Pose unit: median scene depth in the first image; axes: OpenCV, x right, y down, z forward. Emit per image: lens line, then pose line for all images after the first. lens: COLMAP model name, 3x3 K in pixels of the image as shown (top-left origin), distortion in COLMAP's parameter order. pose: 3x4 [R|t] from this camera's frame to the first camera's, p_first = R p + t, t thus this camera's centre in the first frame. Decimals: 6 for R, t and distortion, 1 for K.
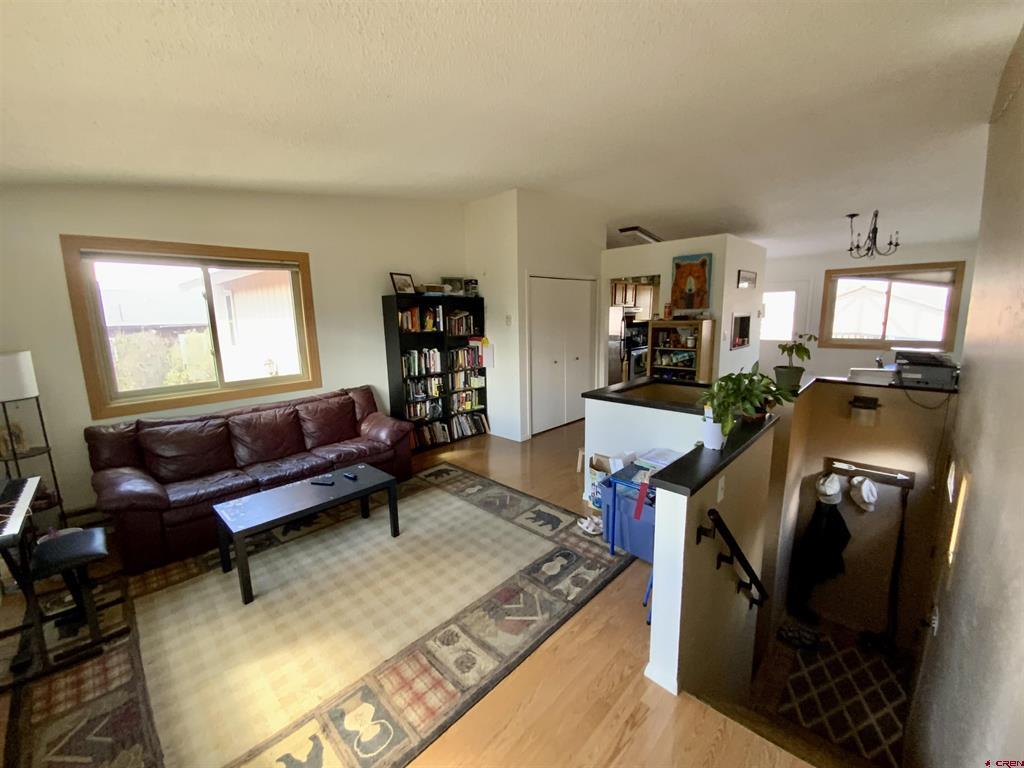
lens RADIAL K [[416.2, 0, 507.8], [0, 416.2, 387.8], [0, 0, 1]] dist [0.002625, -0.004546]
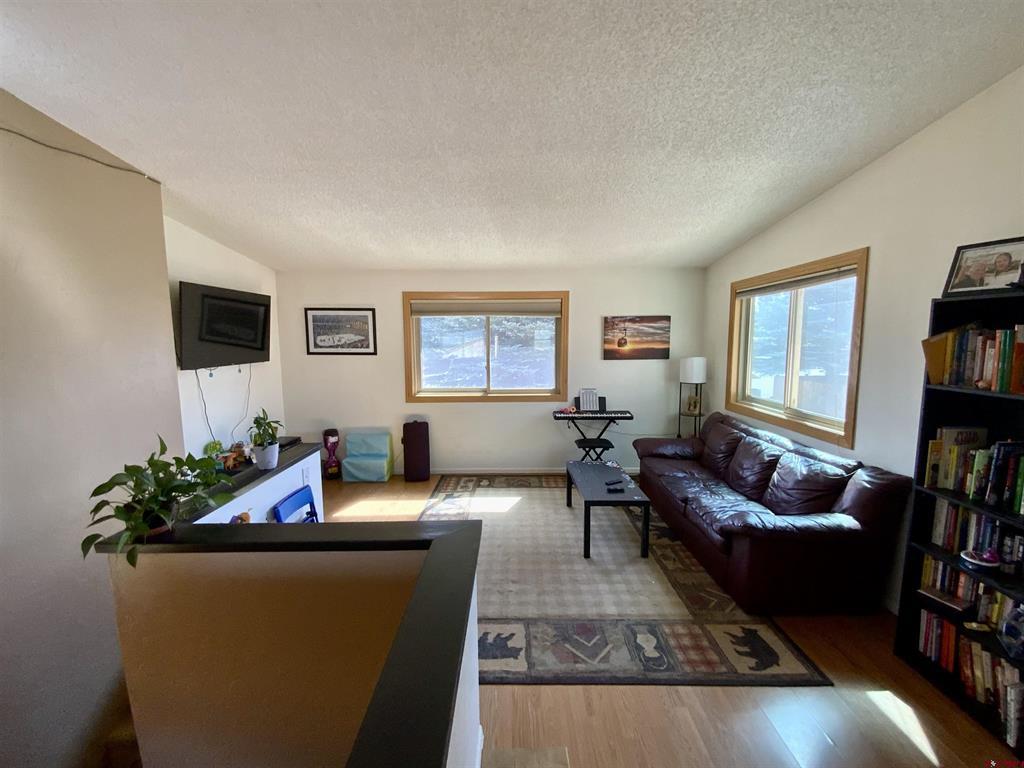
lens RADIAL K [[416.2, 0, 517.9], [0, 416.2, 381.1], [0, 0, 1]] dist [0.002625, -0.004546]
pose [[-0.717342, 0.096992, -0.689937, 0.417851], [-0.098745, 0.966113, 0.238484, -0.234602], [0.689689, 0.239202, -0.683456, 1.190898]]
